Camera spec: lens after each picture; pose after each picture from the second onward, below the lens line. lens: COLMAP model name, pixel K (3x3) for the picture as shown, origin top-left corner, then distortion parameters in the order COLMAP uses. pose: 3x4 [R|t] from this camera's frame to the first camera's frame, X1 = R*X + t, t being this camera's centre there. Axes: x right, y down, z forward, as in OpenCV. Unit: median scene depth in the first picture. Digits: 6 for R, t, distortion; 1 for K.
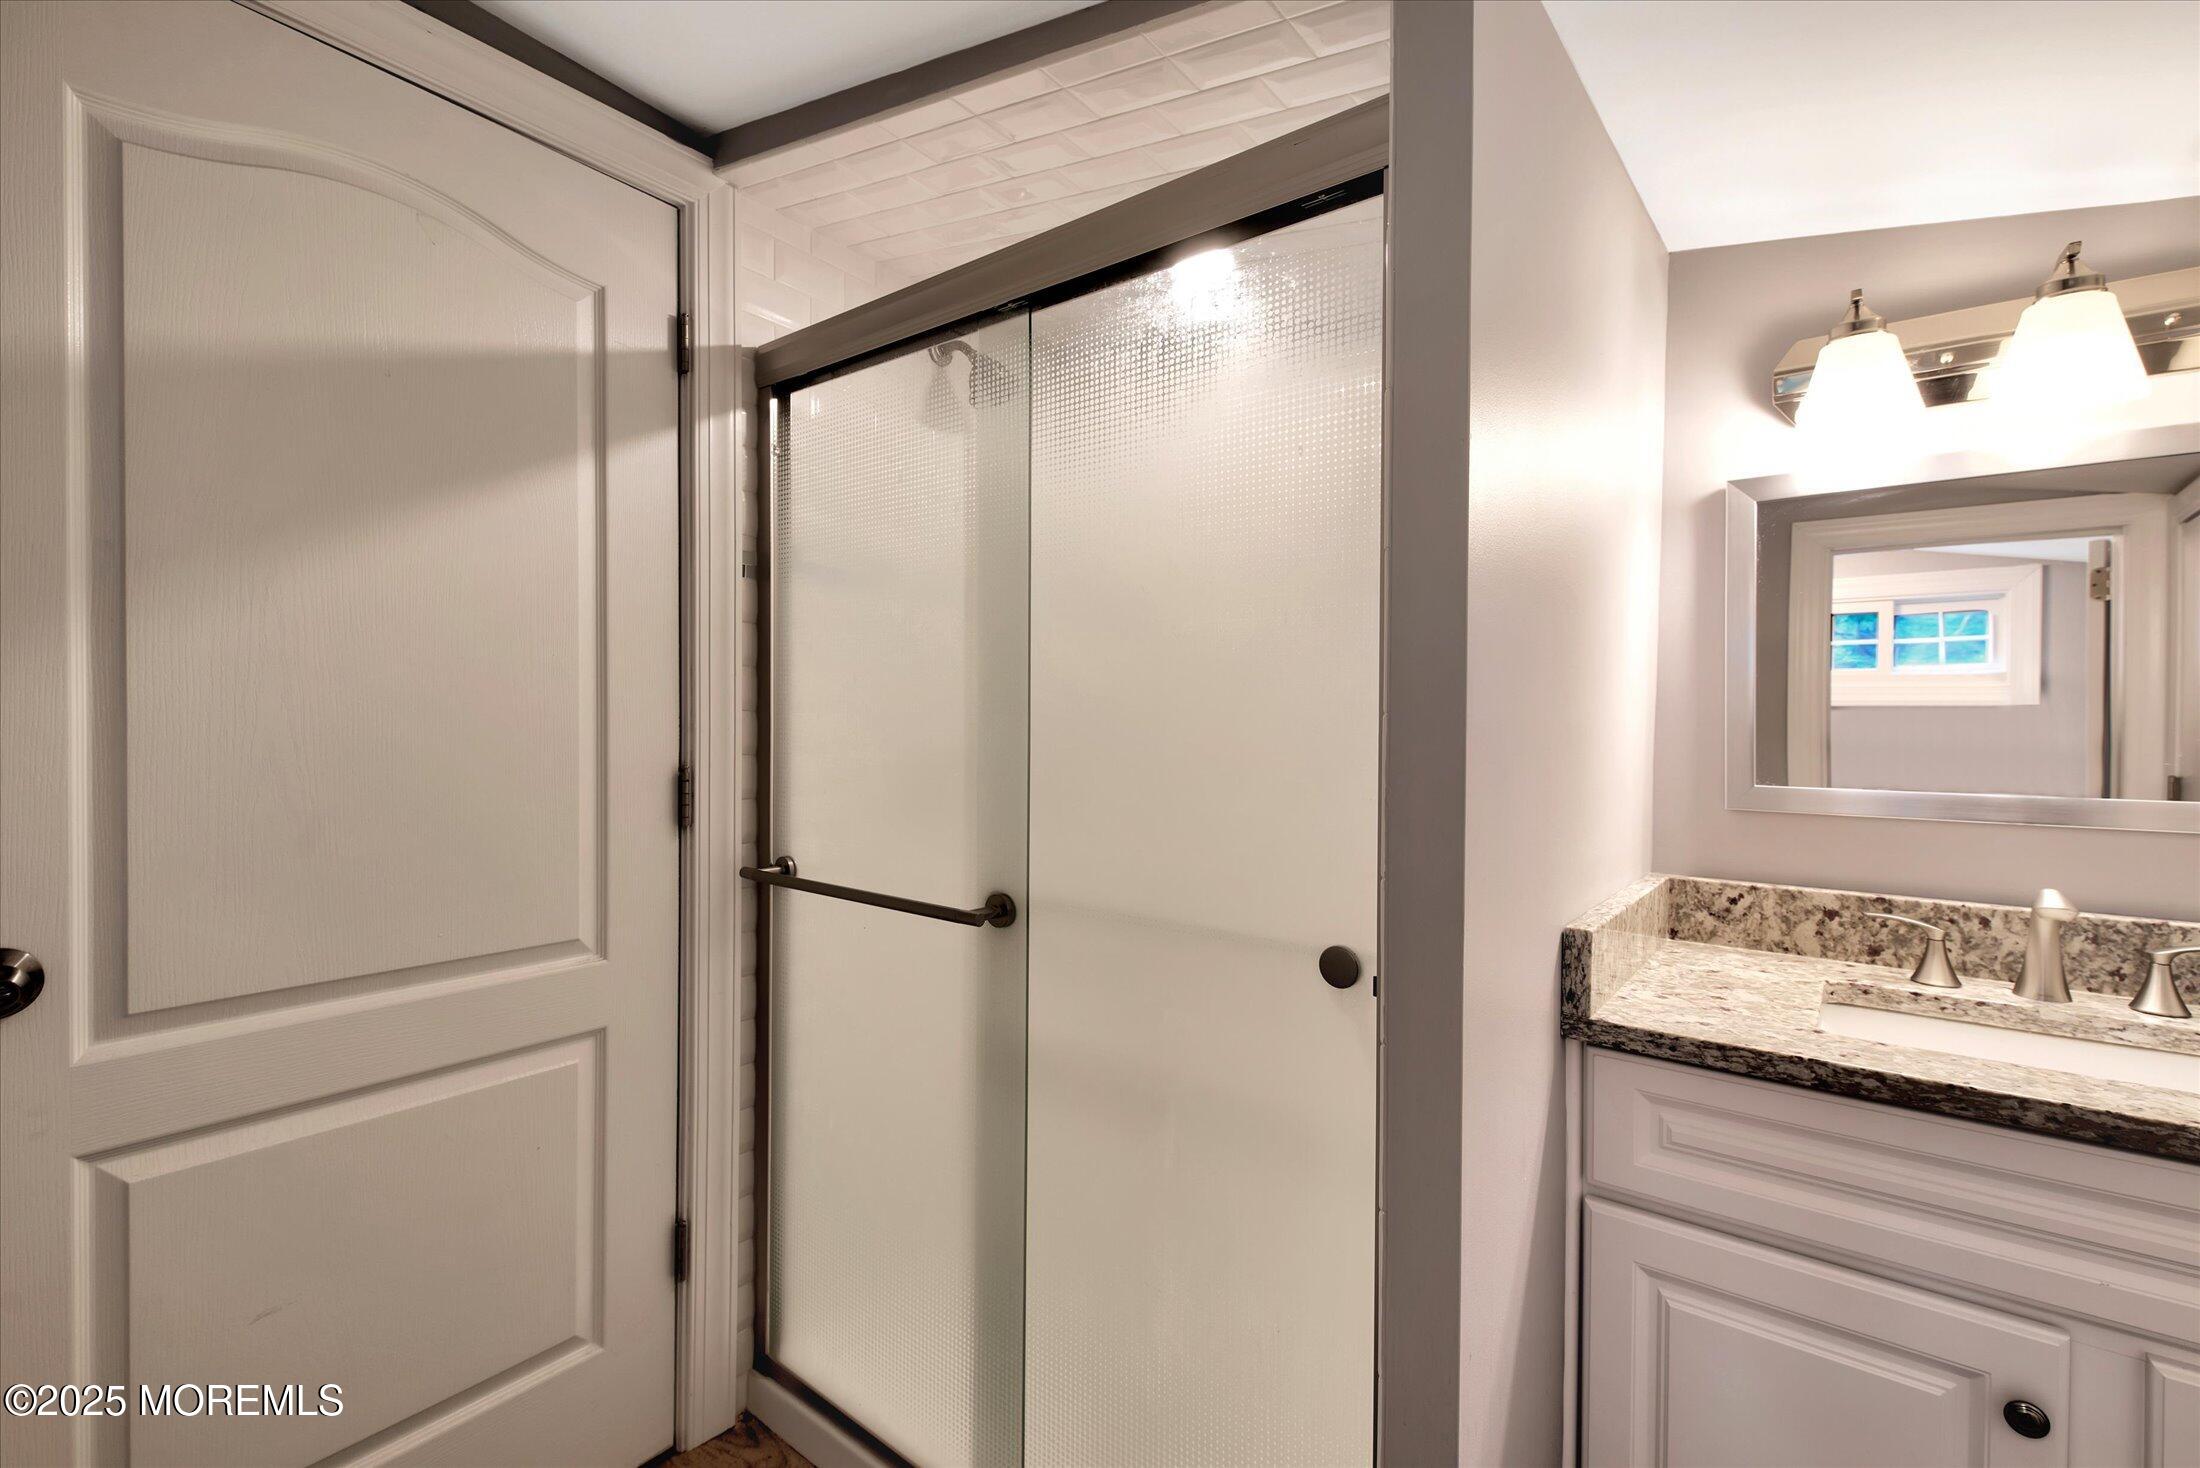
lens RADIAL K [[974.9, 0, 1103.4], [0, 974.9, 712.5], [0, 0, 1]] dist [0.015613, -0.016283]
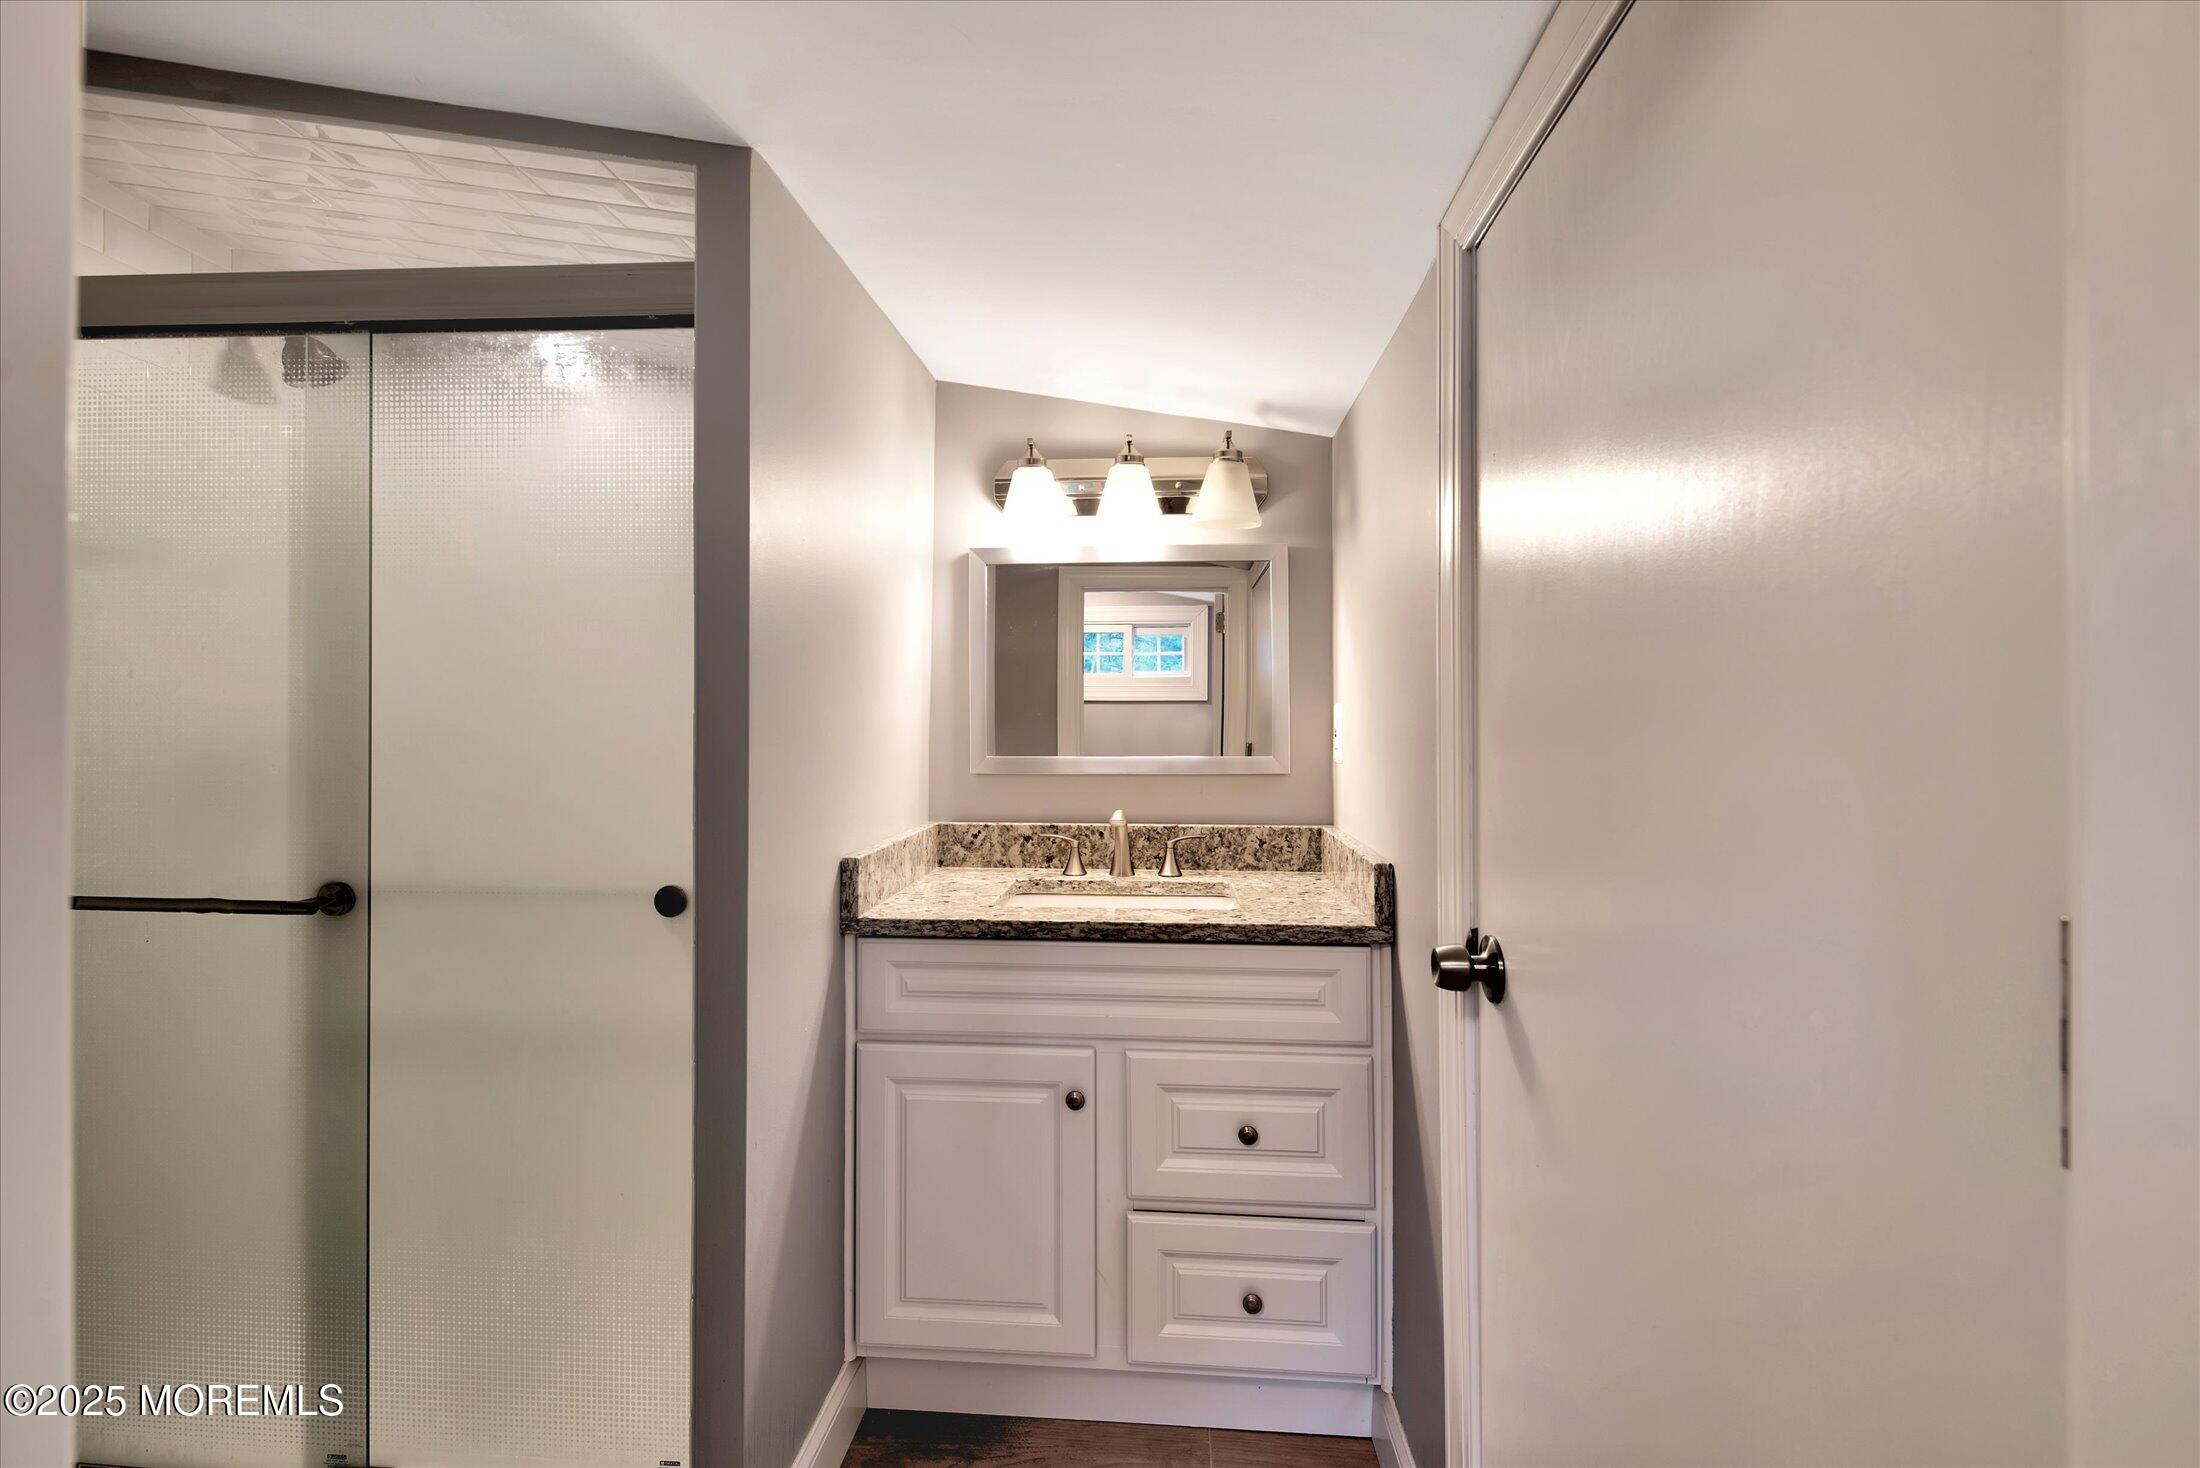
lens RADIAL K [[974.9, 0, 1103.4], [0, 974.9, 712.5], [0, 0, 1]] dist [0.015613, -0.016283]
pose [[0.832501, -0.007181, 0.553977, -0.003157], [0.001501, 0.999942, 0.010705, -0.008484], [-0.554022, -0.008081, 0.832463, -0.371250]]
